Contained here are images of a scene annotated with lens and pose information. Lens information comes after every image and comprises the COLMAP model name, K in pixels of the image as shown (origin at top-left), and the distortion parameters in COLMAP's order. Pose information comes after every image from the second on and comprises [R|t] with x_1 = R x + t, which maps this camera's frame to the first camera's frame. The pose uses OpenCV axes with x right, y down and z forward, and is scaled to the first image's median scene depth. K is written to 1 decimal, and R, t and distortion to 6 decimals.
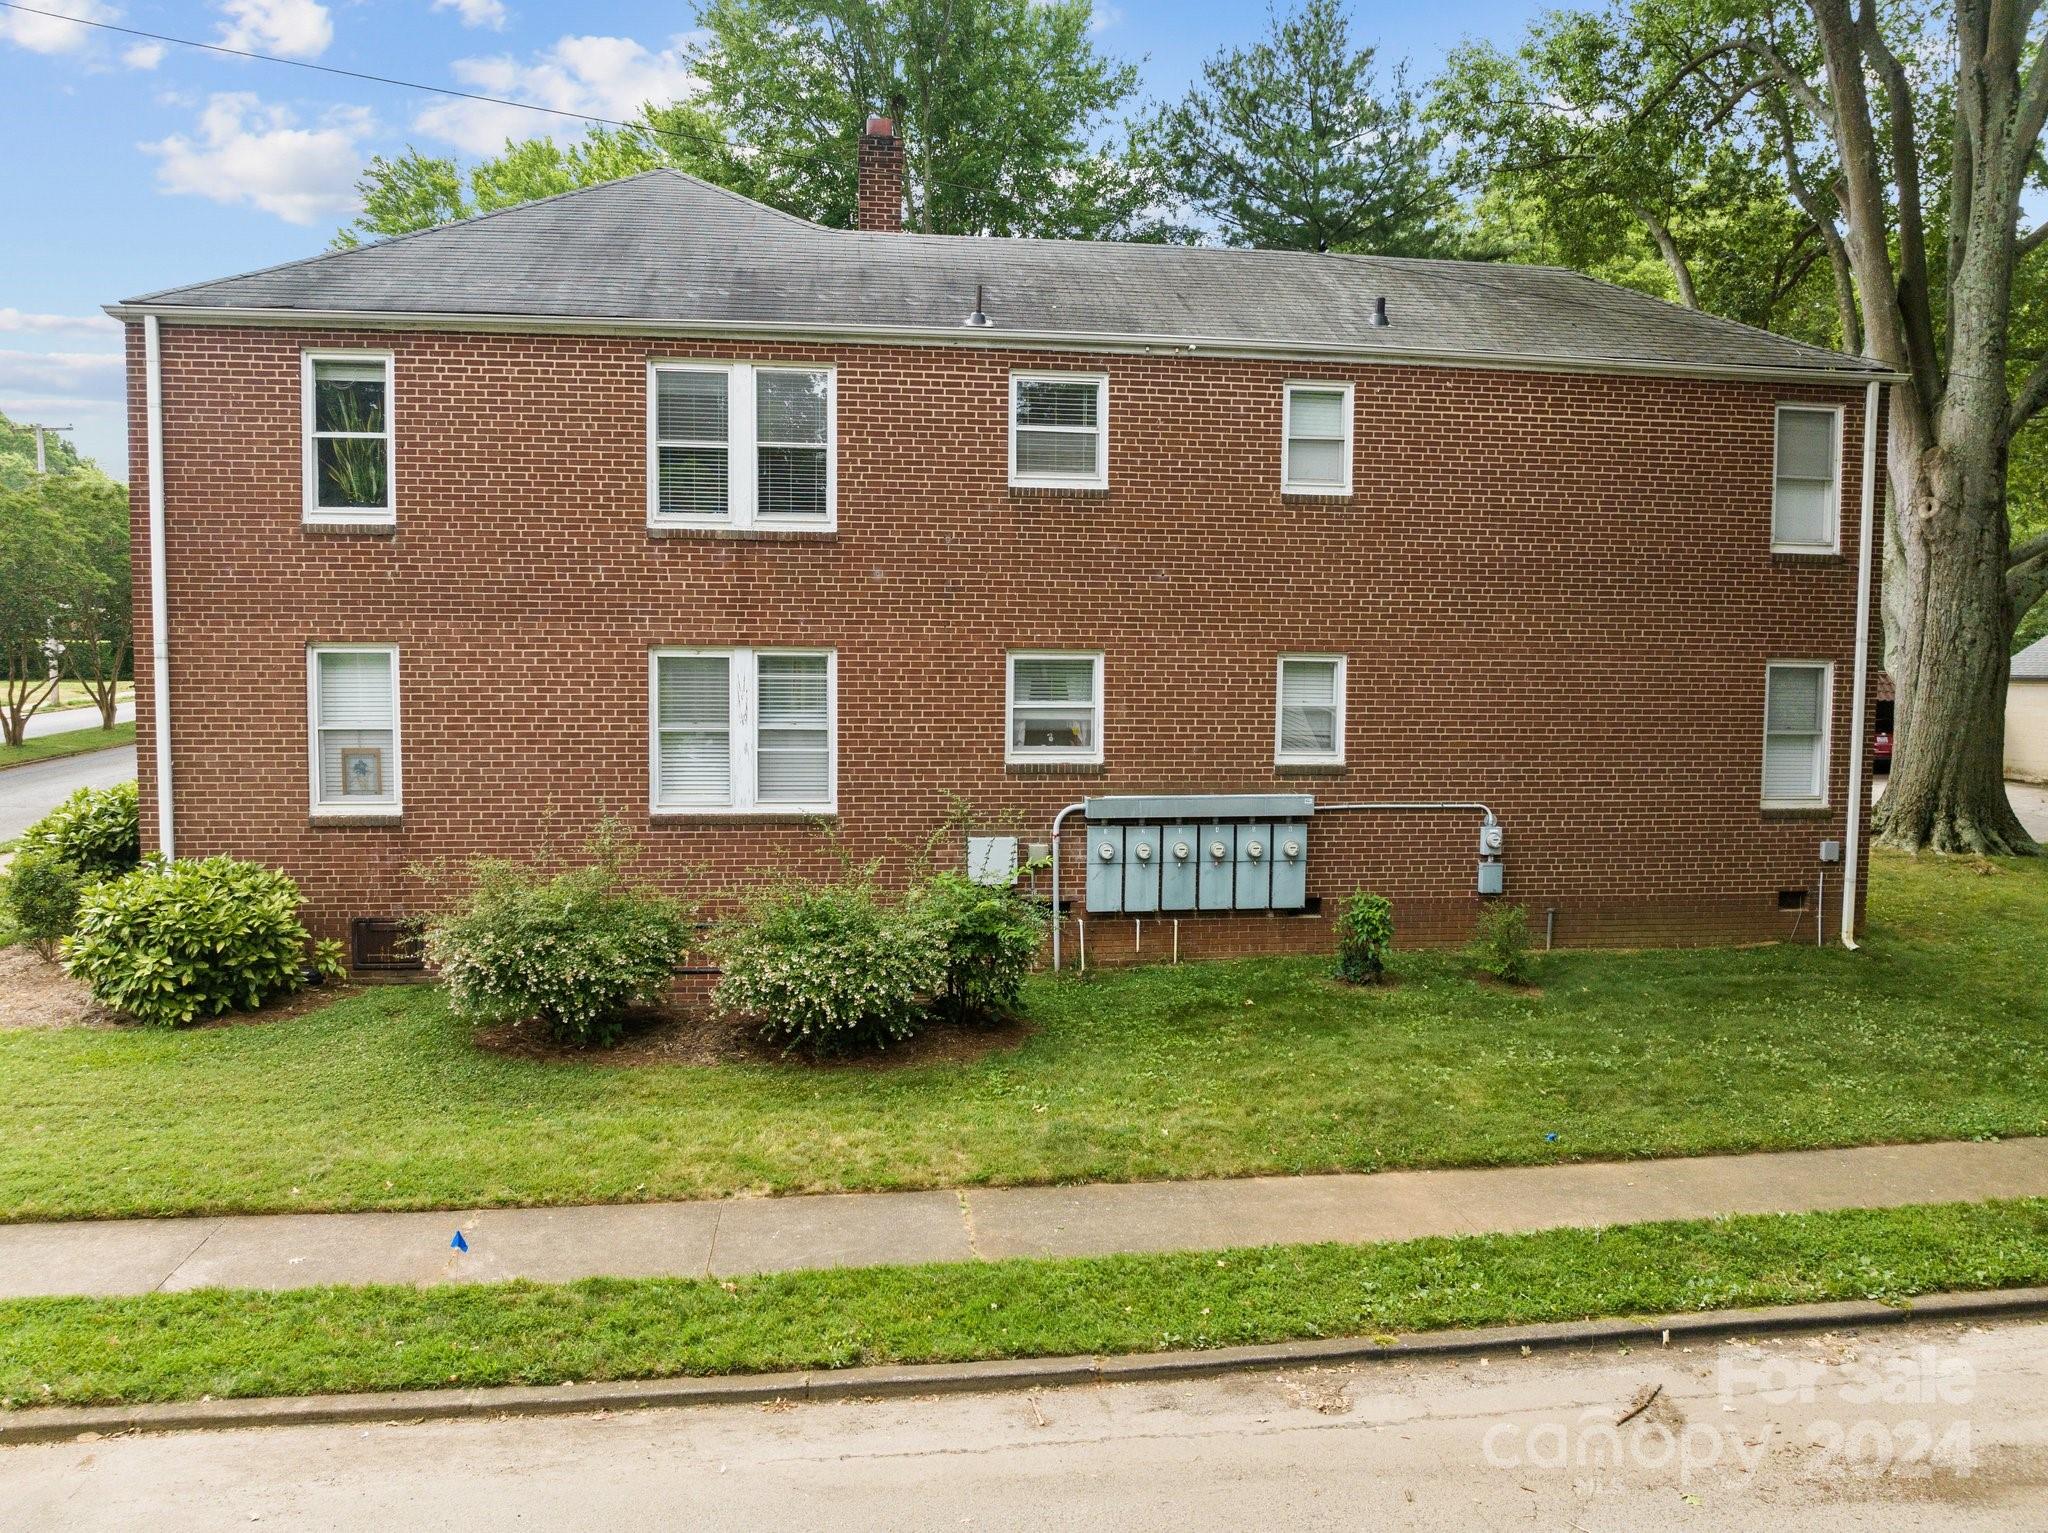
lens RADIAL K [[1428.6, 0, 1016.4], [0, 1428.6, 769.9], [0, 0, 1]] dist [-0.036525, -0.000284]
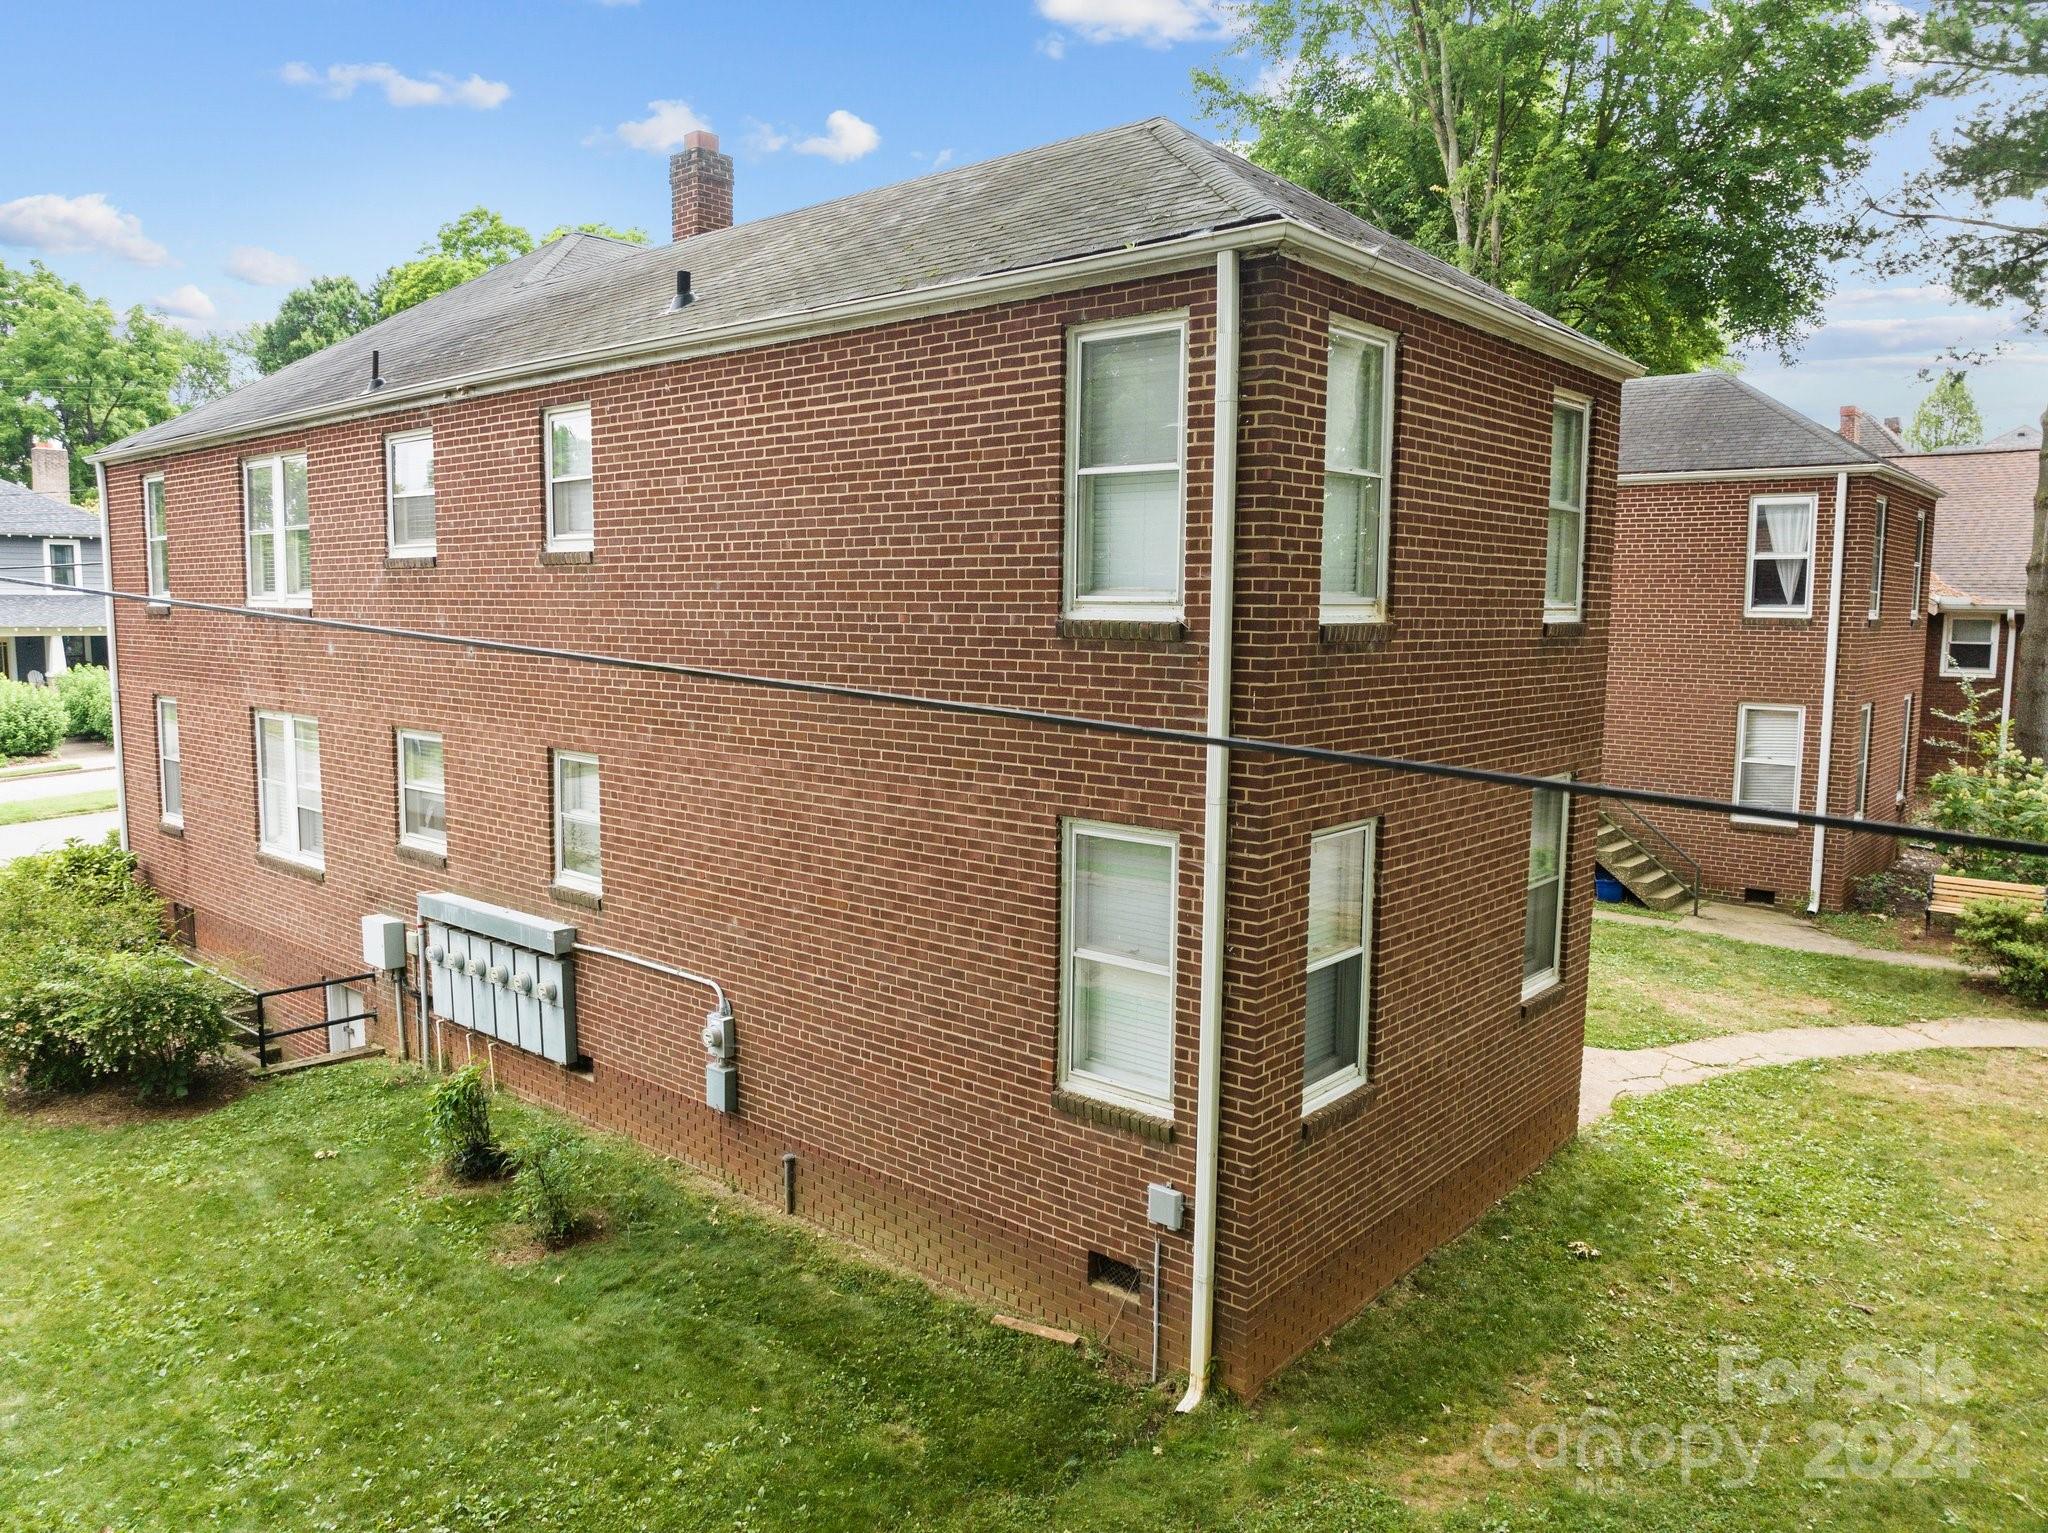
lens RADIAL K [[1428.6, 0, 1016.4], [0, 1428.6, 769.9], [0, 0, 1]] dist [-0.036525, -0.000284]
pose [[0.656859, 0.087259, -0.748948, 0.946492], [-0.058976, 0.996184, 0.064340, -0.133571], [0.751704, 0.001908, 0.659498, 0.647315]]
